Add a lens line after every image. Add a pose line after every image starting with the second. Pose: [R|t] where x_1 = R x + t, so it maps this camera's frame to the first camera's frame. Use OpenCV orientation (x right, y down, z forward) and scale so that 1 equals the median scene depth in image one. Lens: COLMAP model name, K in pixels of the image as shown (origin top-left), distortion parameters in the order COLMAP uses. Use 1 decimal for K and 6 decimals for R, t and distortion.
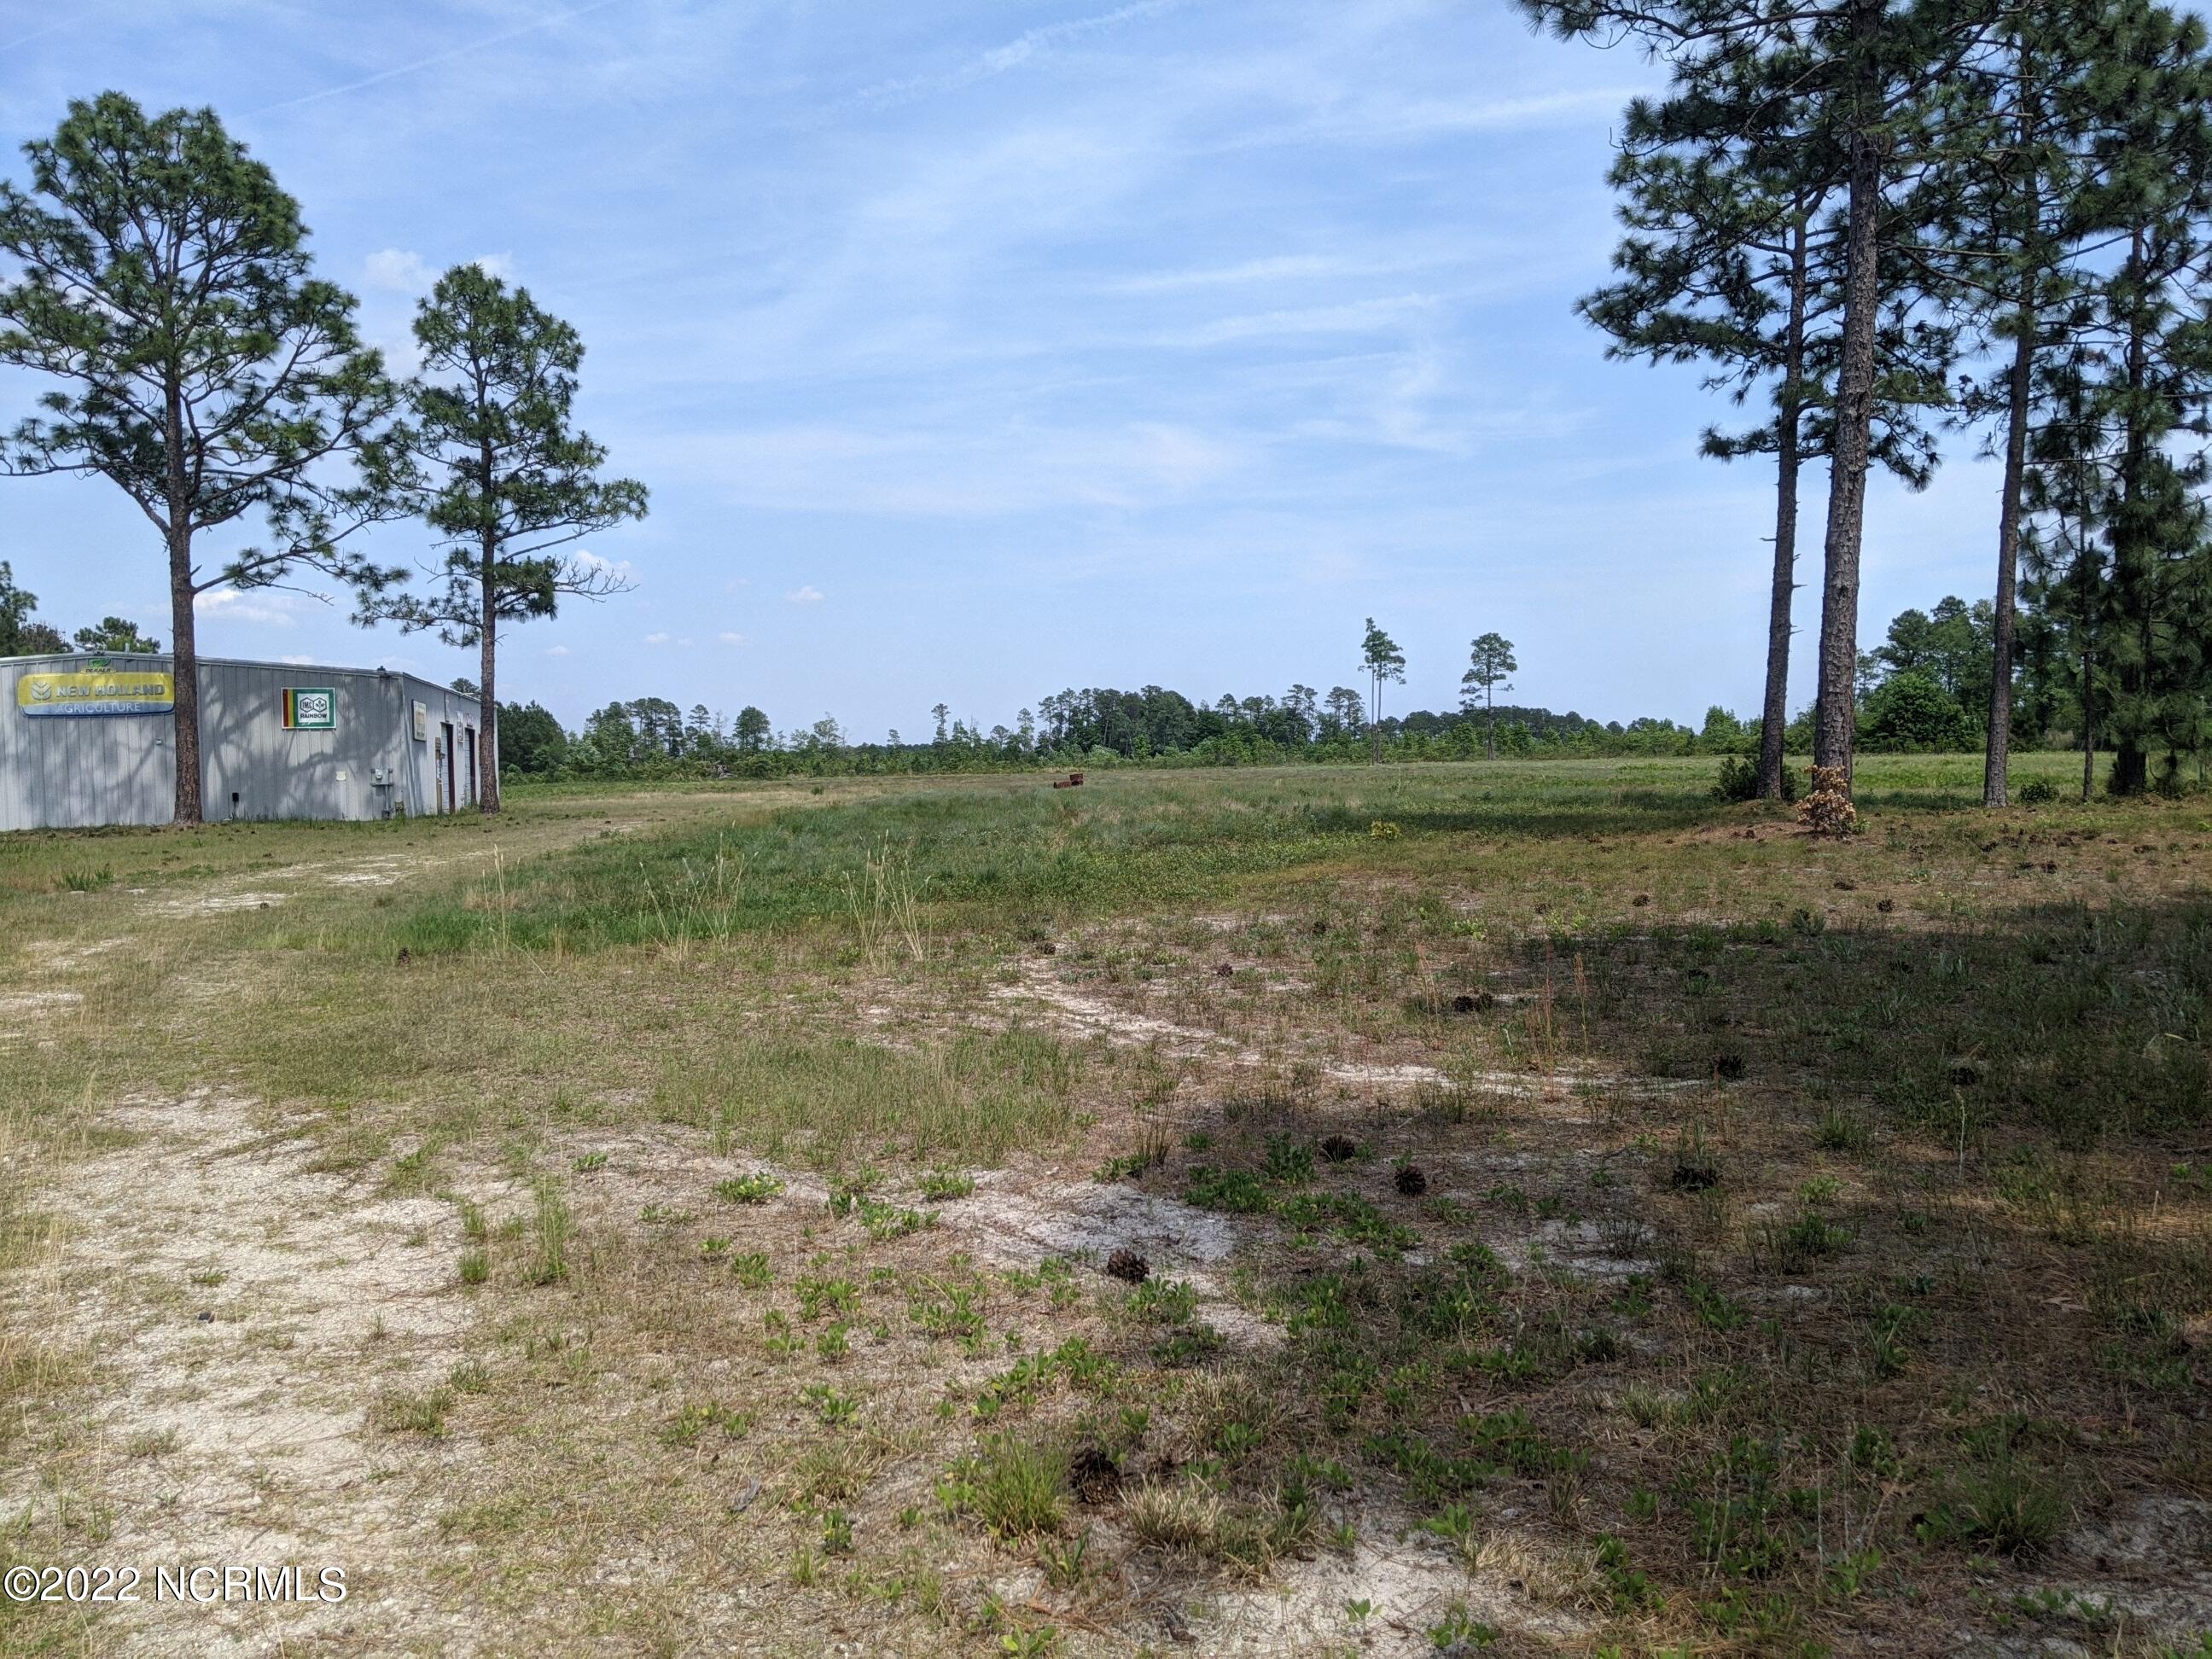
lens RADIAL K [[1779.9, 0, 1106.0], [0, 1779.9, 829.5], [0, 0, 1]] dist [0.064598, -0.105649]
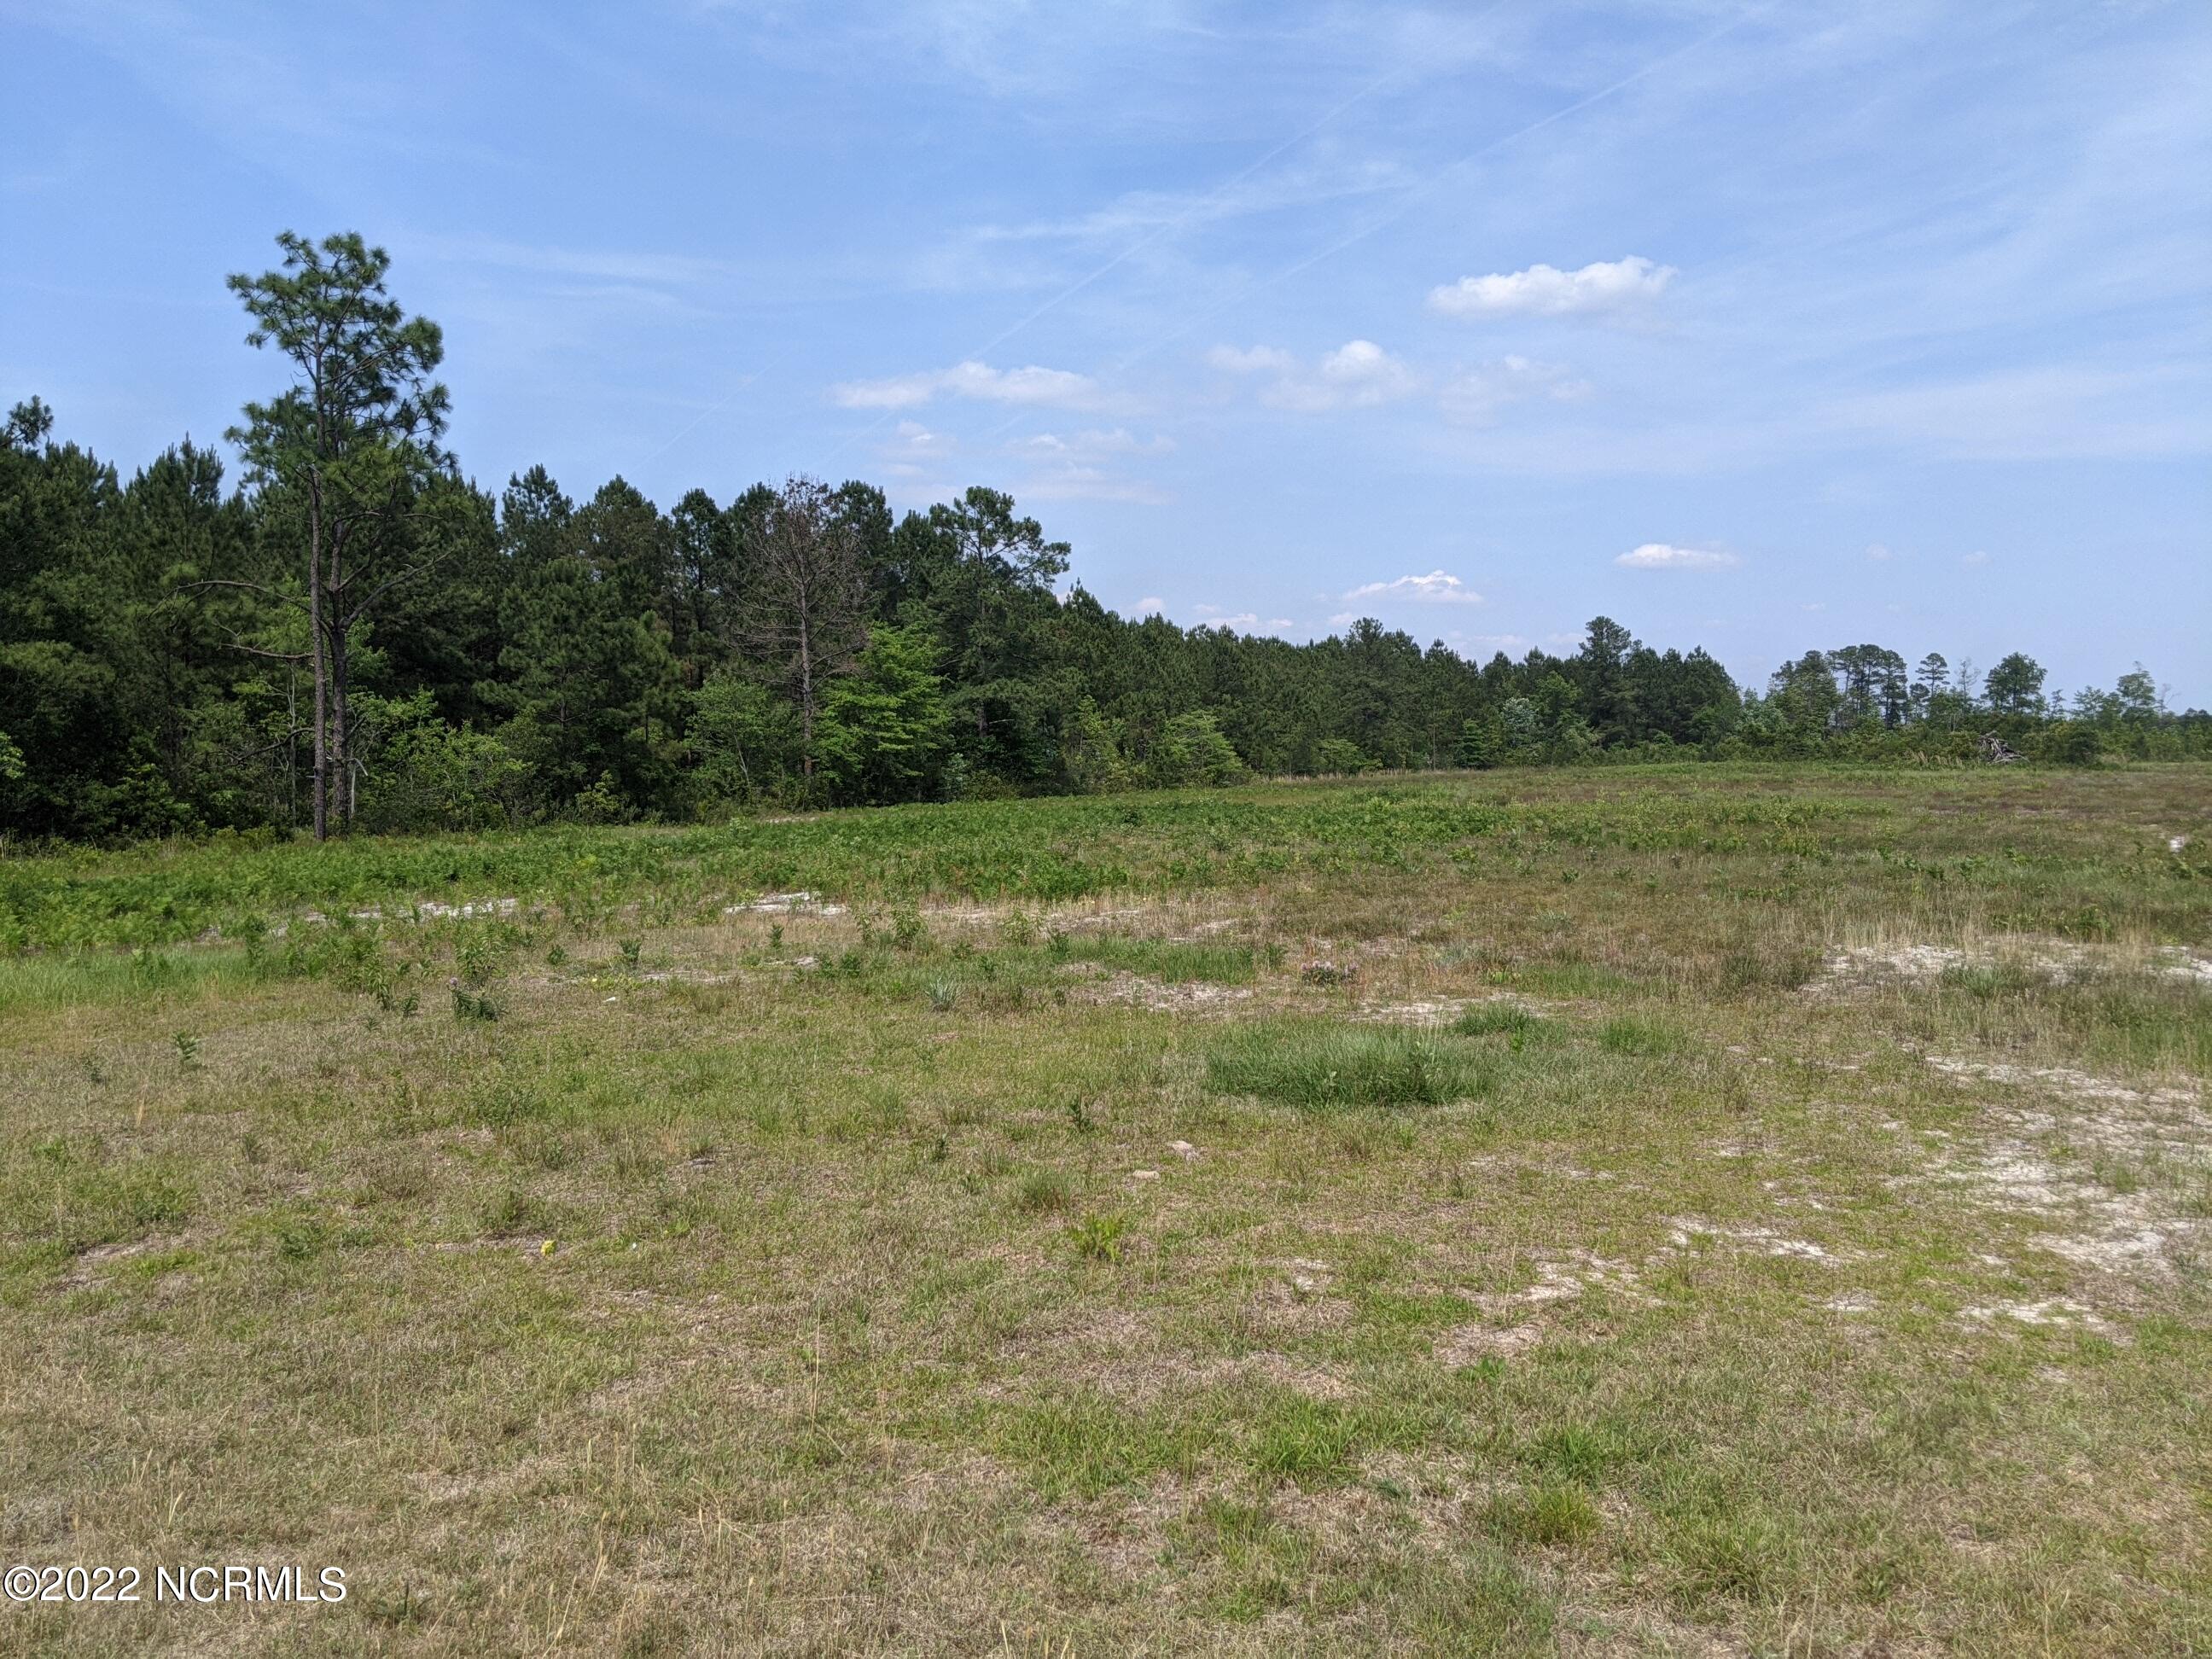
lens RADIAL K [[1779.9, 0, 1106.0], [0, 1779.9, 829.5], [0, 0, 1]] dist [0.064598, -0.105649]
pose [[0.799723, 0.049753, -0.598304, -0.059750], [-0.039255, 0.998761, 0.030584, -0.008343], [0.599085, -0.000972, 0.800685, 0.226939]]
